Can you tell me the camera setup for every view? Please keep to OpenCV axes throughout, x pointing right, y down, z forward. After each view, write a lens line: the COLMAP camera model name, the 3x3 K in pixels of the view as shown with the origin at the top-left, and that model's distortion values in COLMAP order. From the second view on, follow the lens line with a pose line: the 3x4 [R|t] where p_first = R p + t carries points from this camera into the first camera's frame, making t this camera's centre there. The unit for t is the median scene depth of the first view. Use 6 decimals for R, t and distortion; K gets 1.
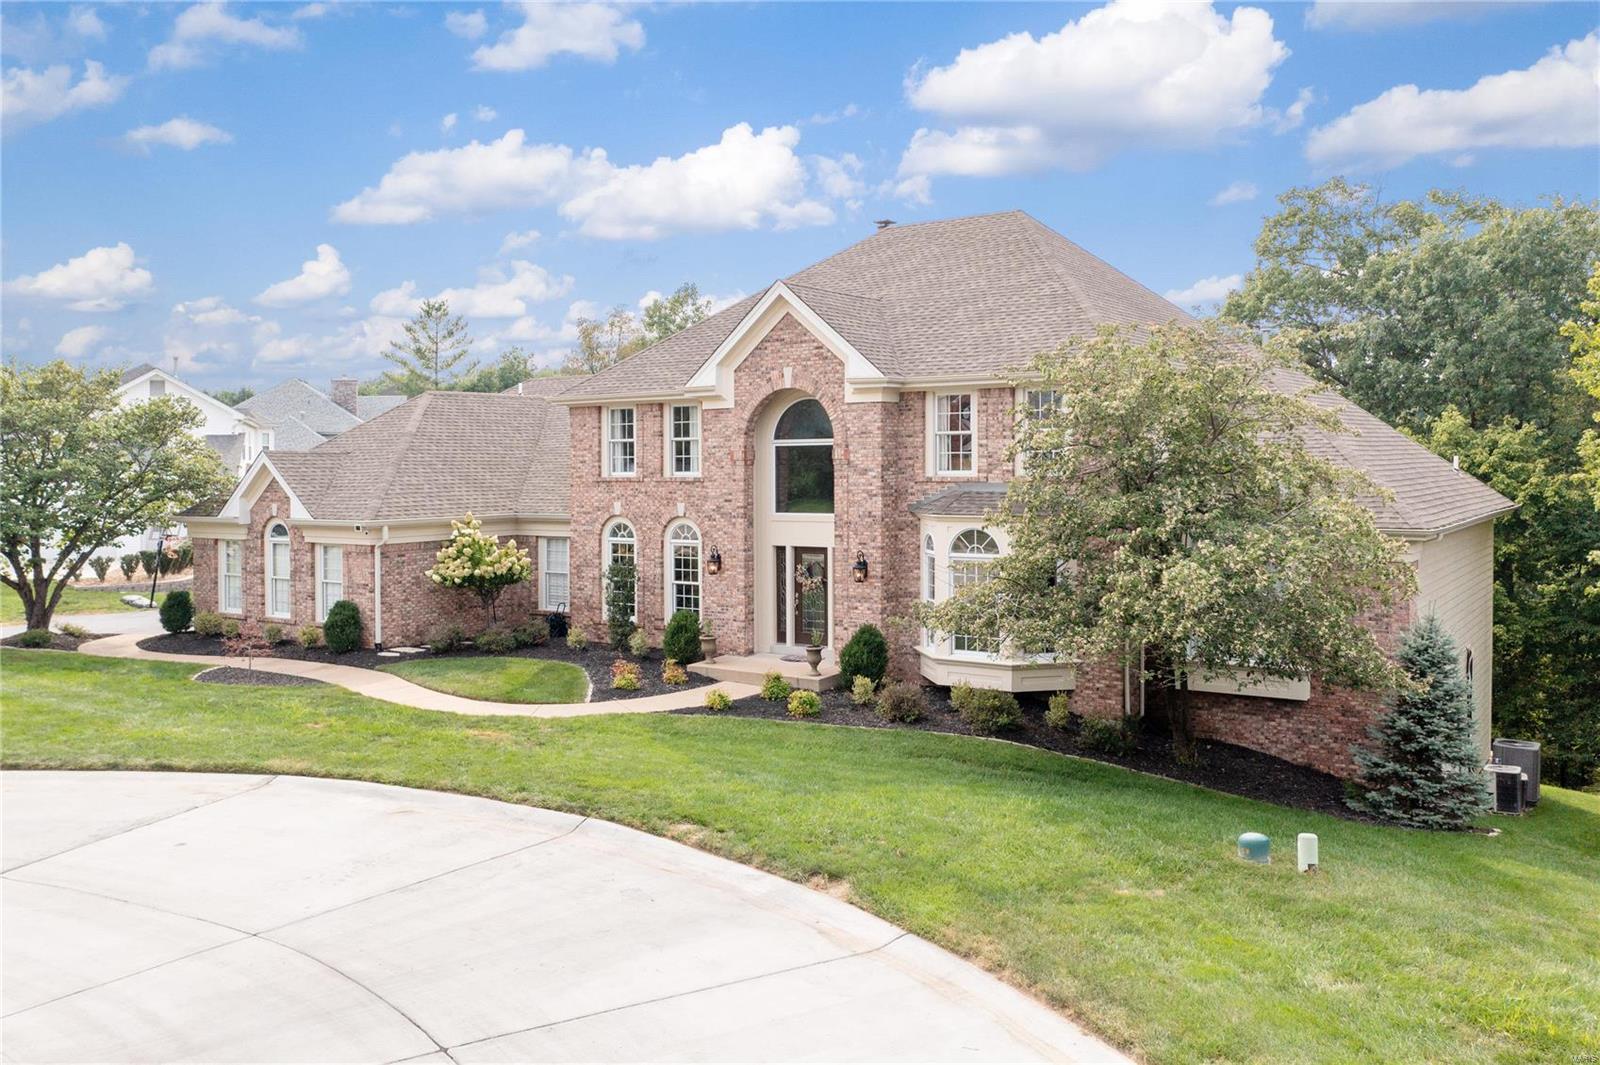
lens RADIAL K [[1271.9, 0, 792.3], [0, 1271.9, 473.6], [0, 0, 1]] dist [0.003126, -0.000628]
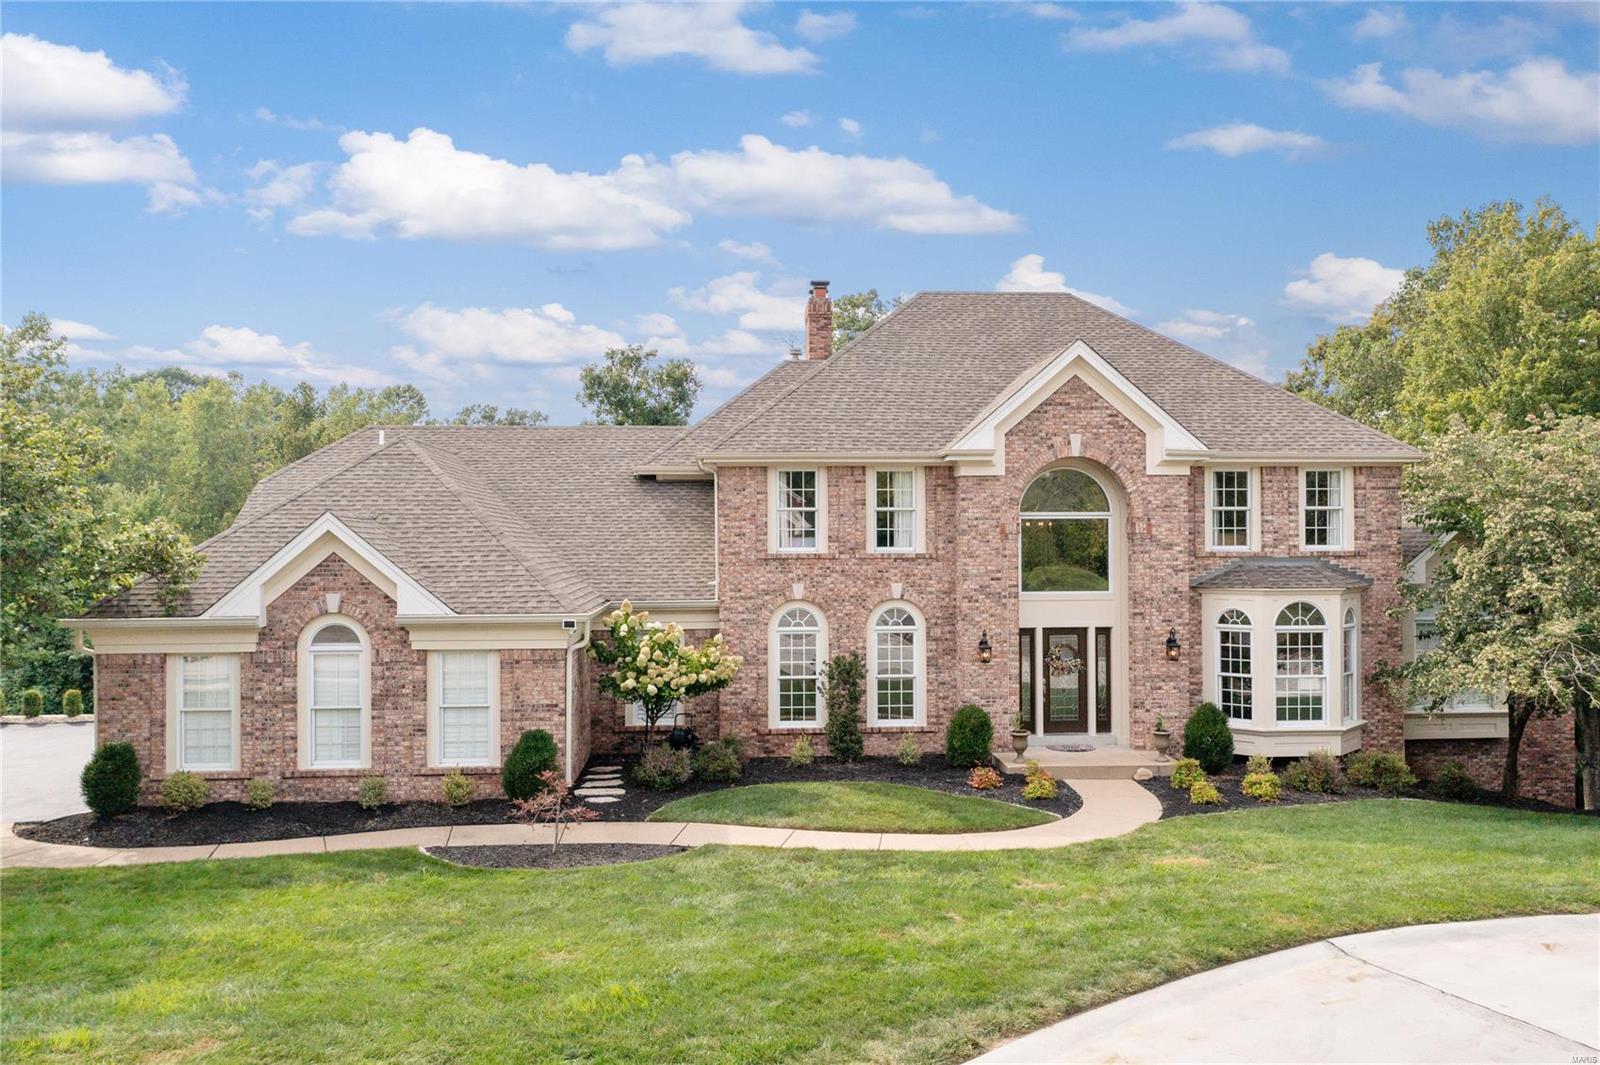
lens RADIAL K [[1271.9, 0, 794.7], [0, 1271.9, 522.9], [0, 0, 1]] dist [0.003126, -0.000628]
pose [[0.780238, 0.016639, 0.625262, -0.719256], [0.001572, 0.999591, -0.028562, 0.007260], [-0.625481, 0.023268, 0.779892, 0.390902]]
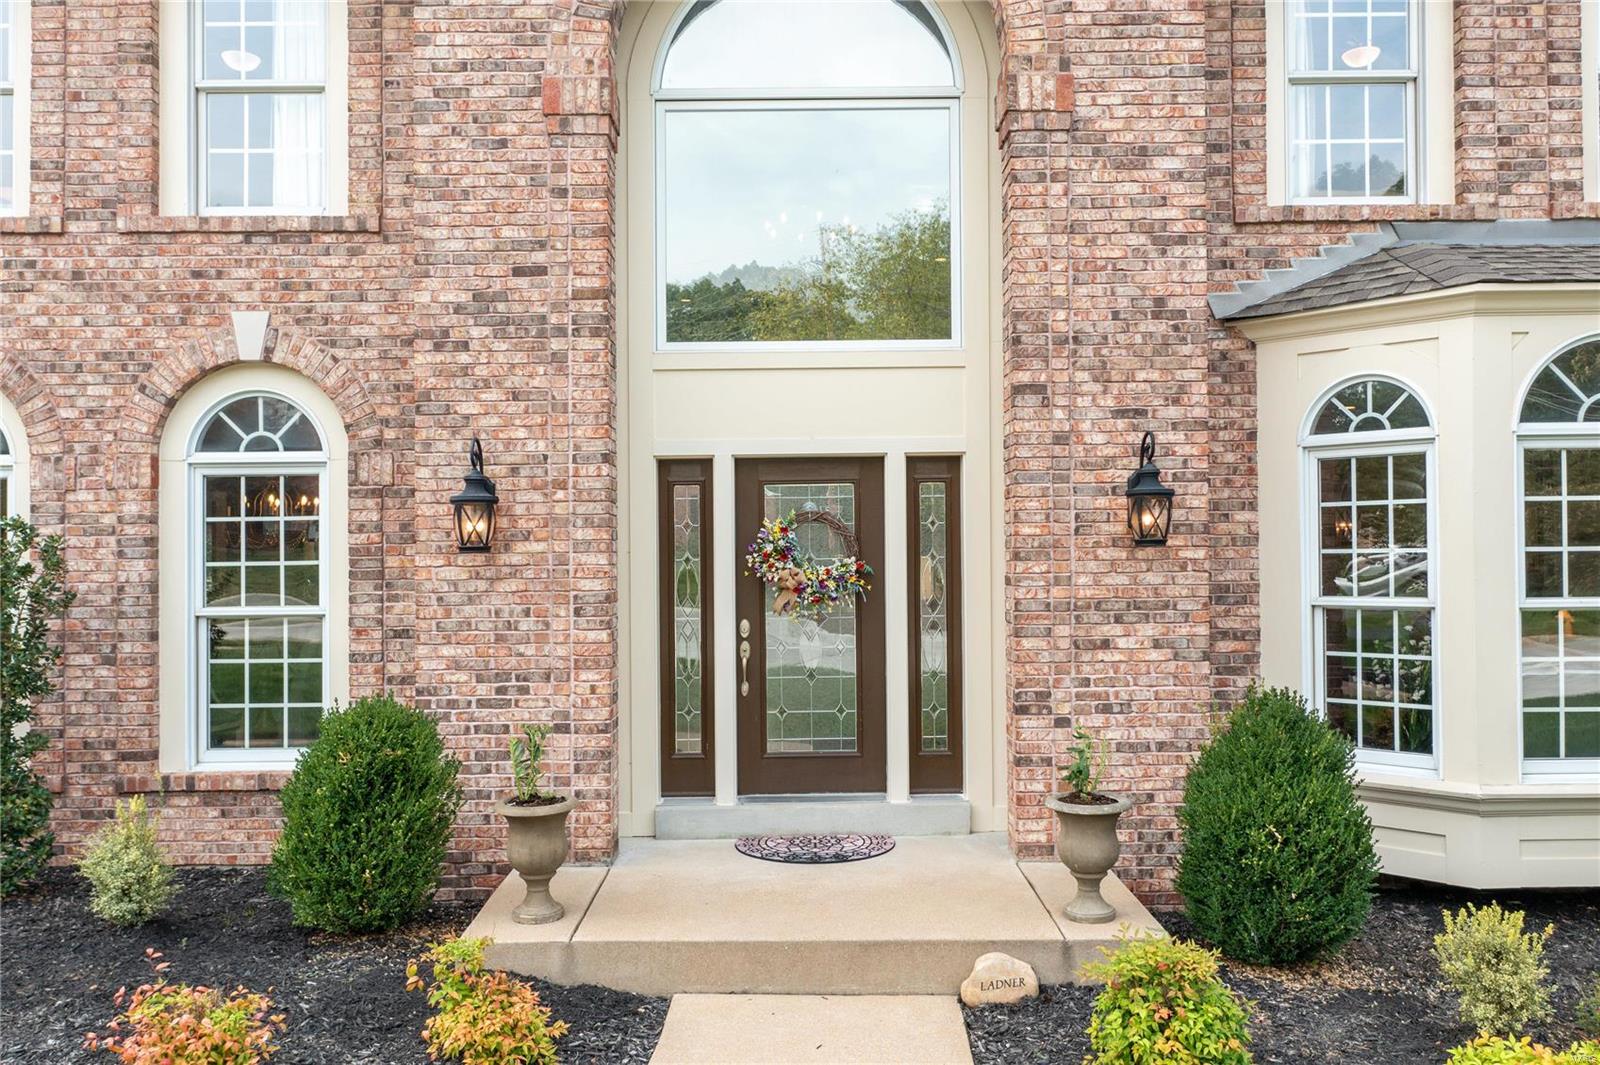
lens RADIAL K [[1271.9, 0, 791.6], [0, 1271.9, 557.4], [0, 0, 1]] dist [0.003126, -0.000628]
pose [[0.822676, 0.005525, 0.568484, -0.153952], [0.007074, 0.999776, -0.019954, 0.085724], [-0.568467, 0.020437, 0.822452, 0.755942]]
